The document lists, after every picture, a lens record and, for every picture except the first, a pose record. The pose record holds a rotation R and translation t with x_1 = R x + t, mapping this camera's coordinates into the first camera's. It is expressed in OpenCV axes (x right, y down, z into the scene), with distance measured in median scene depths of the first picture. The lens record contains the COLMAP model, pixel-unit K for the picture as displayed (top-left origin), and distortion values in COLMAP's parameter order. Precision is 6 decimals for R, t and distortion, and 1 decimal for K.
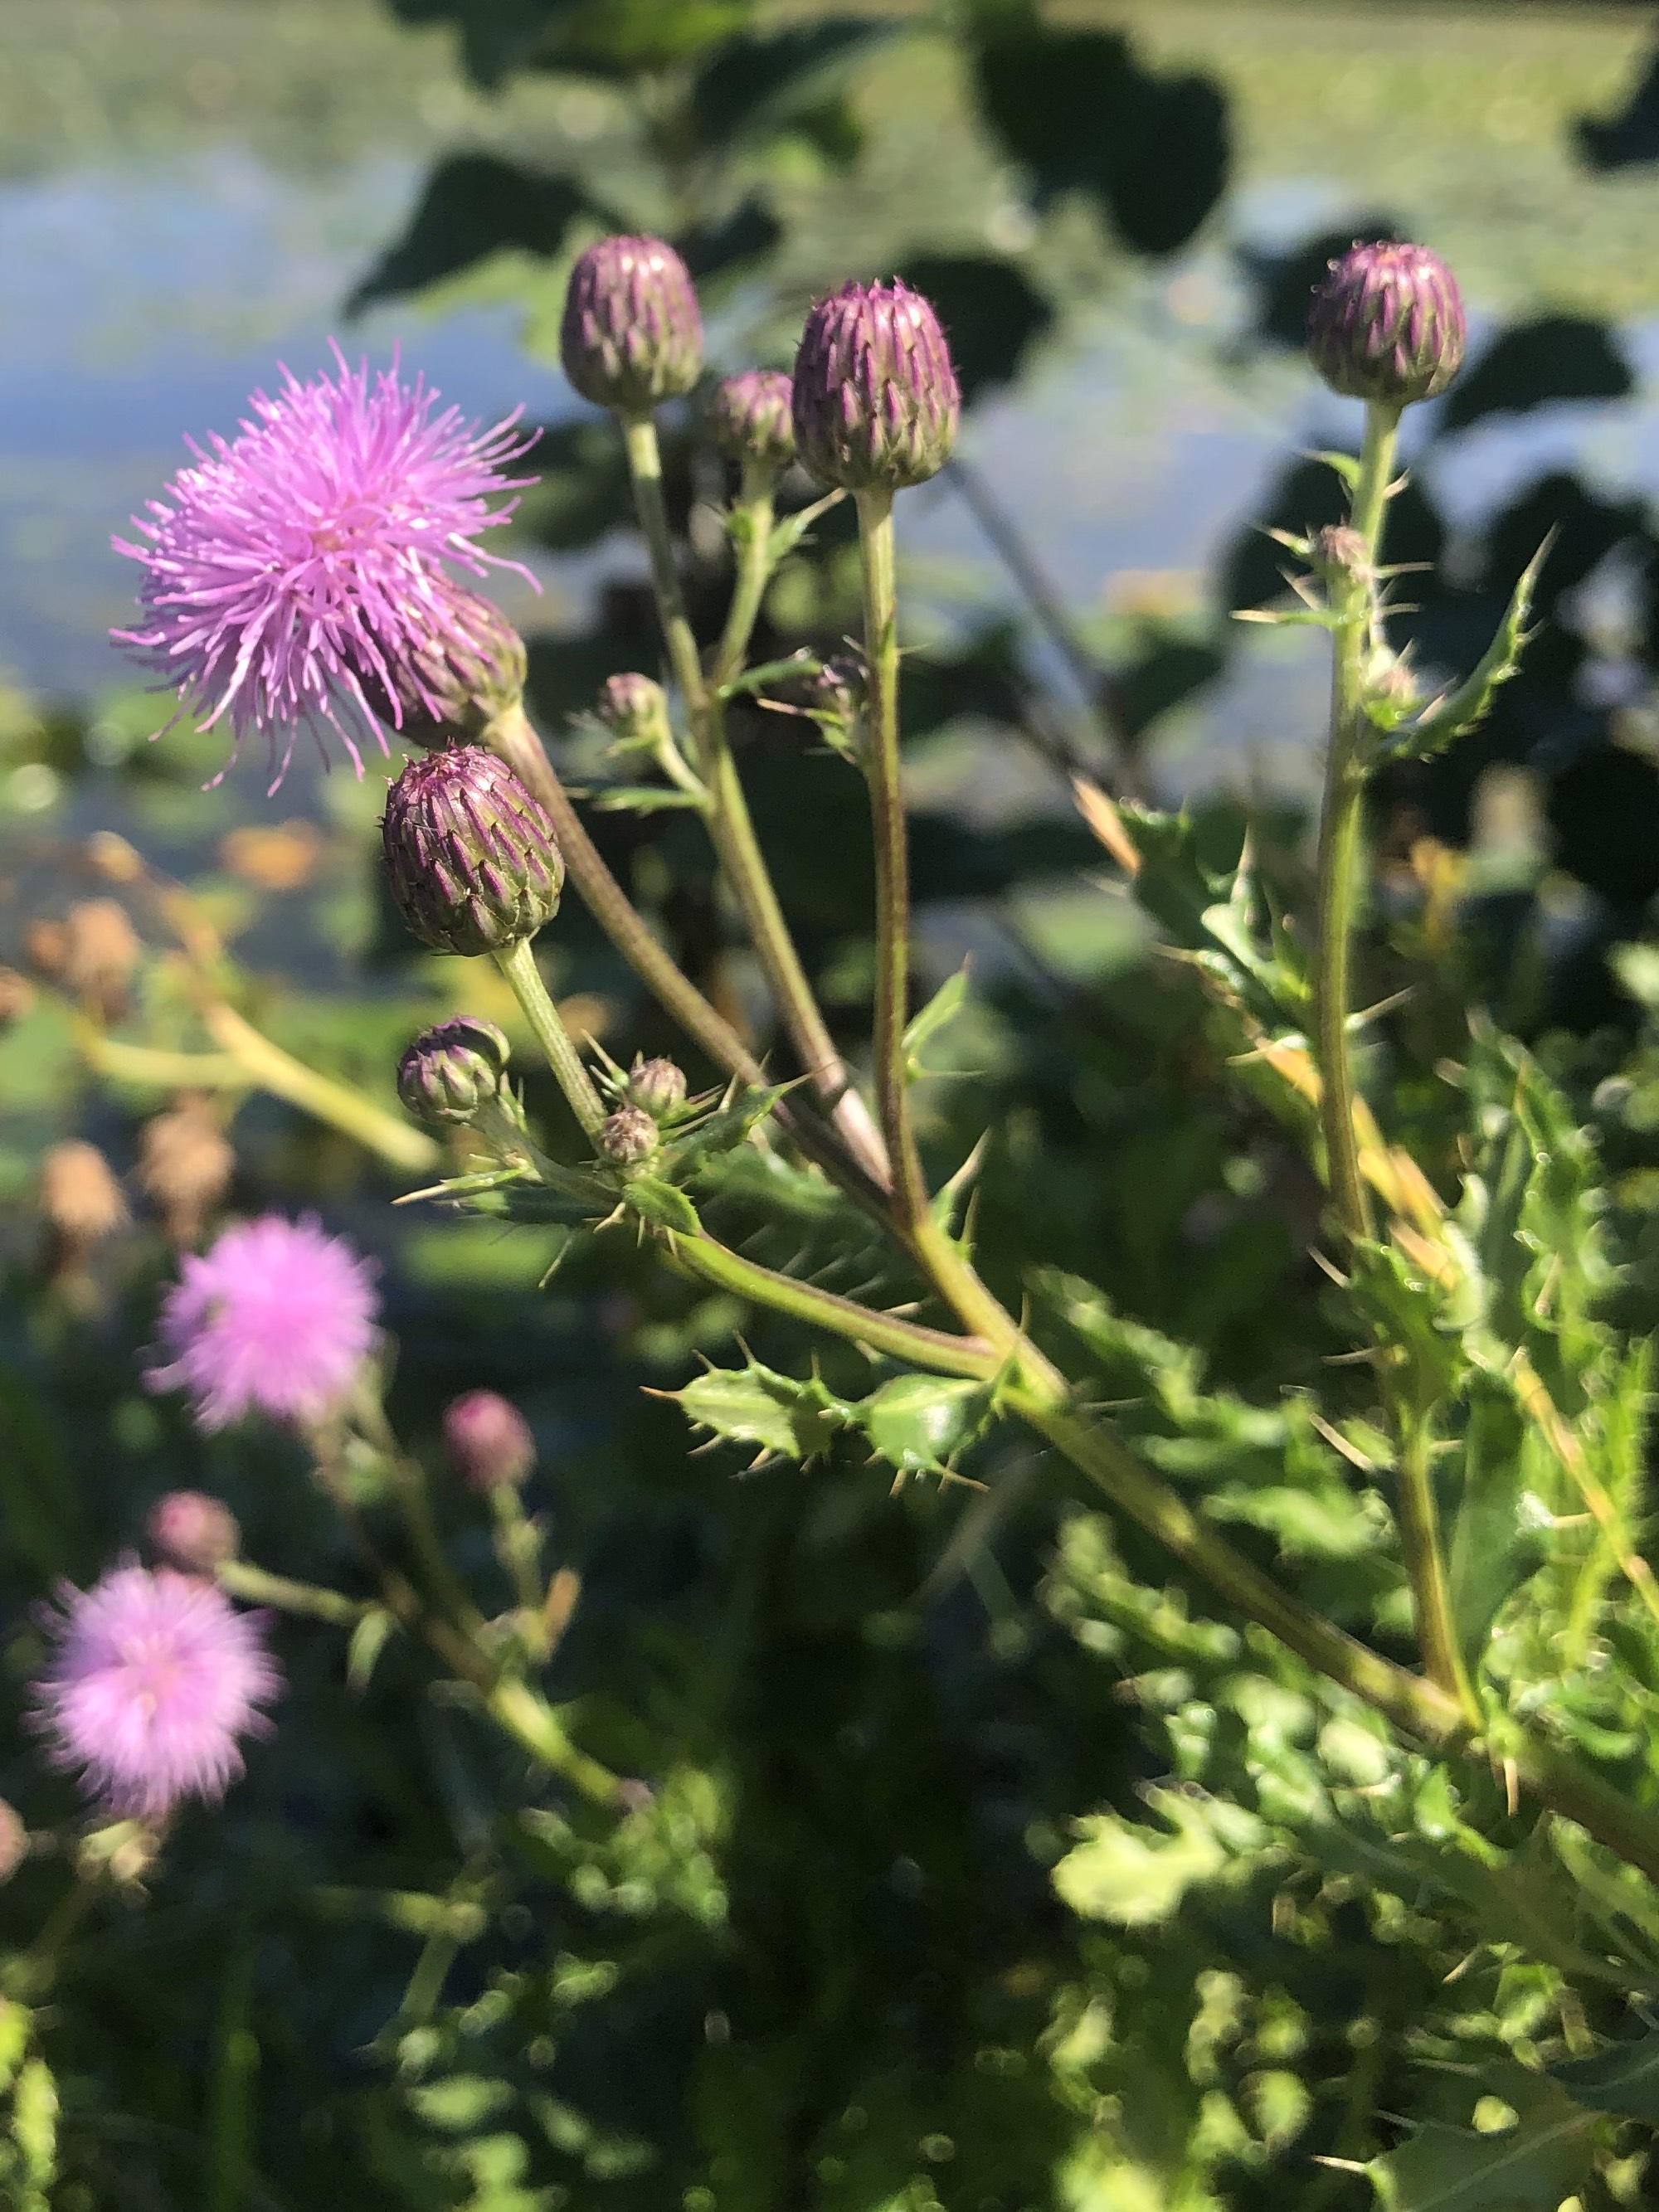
lens RADIAL K [[1847.6, 0, 867.2], [0, 1847.6, 1105.6], [0, 0, 1]] dist [0.043829, -0.120934]
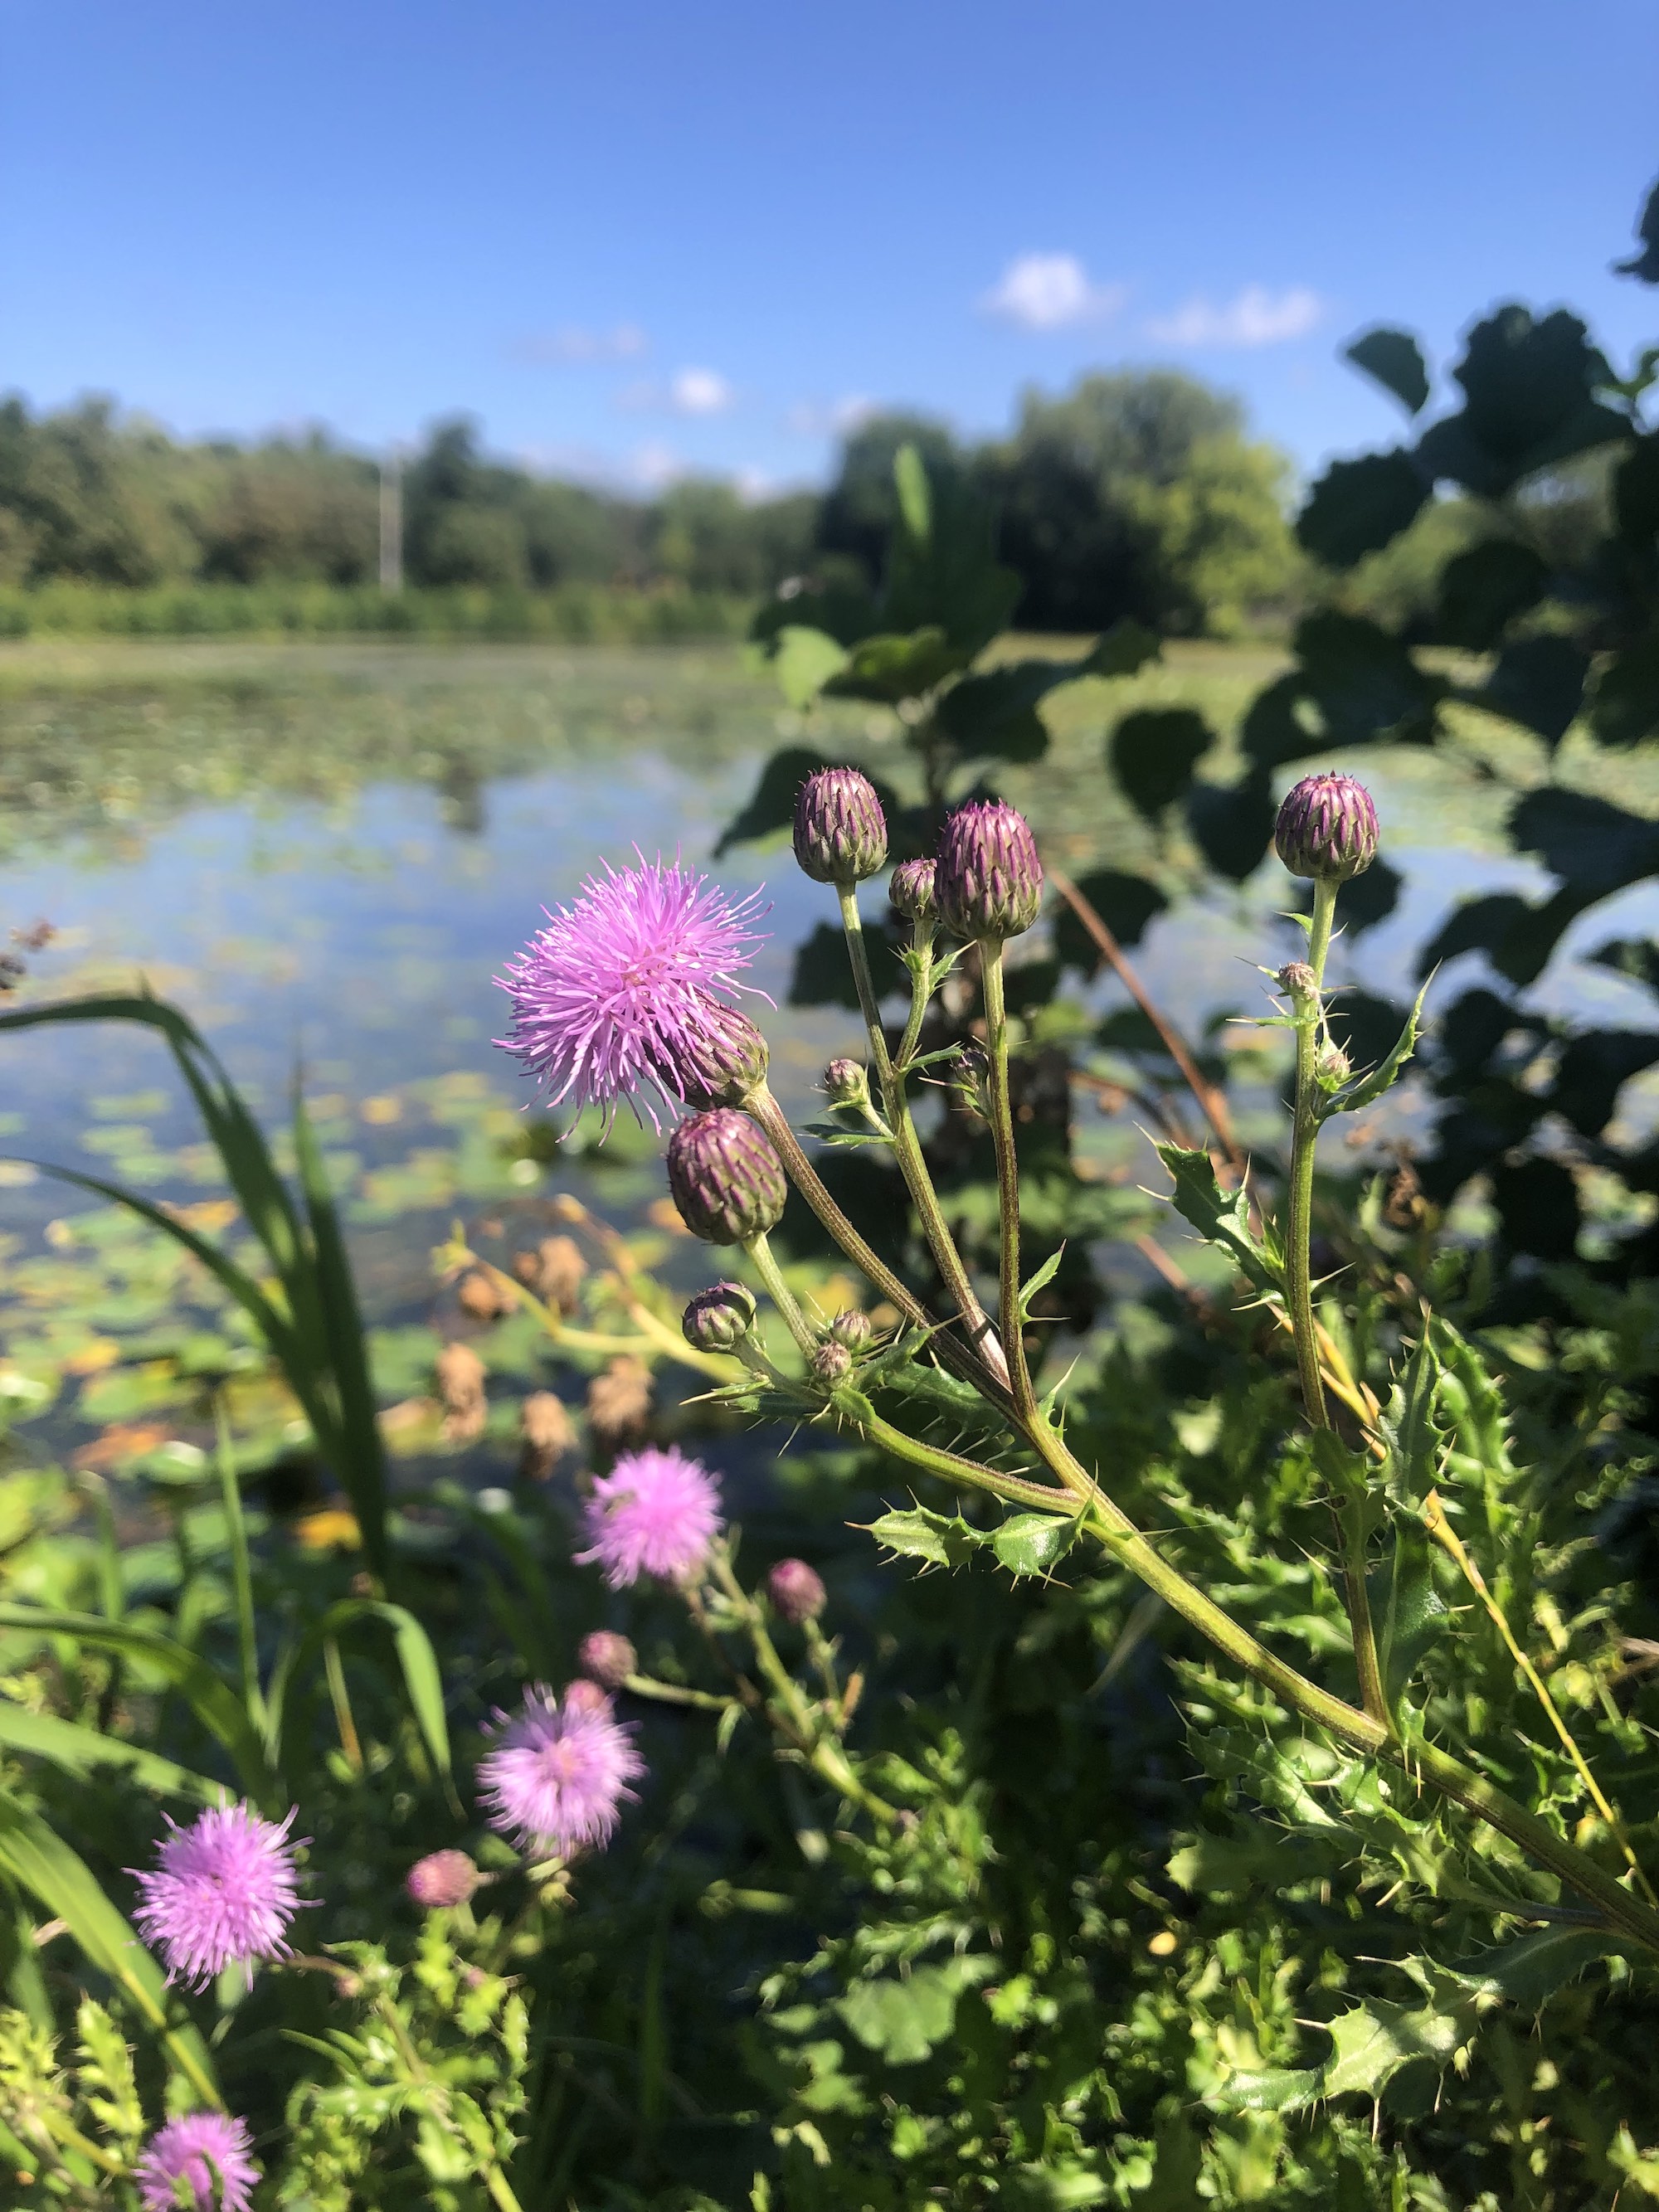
lens RADIAL K [[1847.6, 0, 867.2], [0, 1847.6, 1105.6], [0, 0, 1]] dist [0.043829, -0.120934]
pose [[0.998628, -0.011190, -0.051159, -0.019500], [0.001501, 0.982619, -0.185627, 0.087077], [0.052347, 0.185295, 0.981288, -0.495932]]
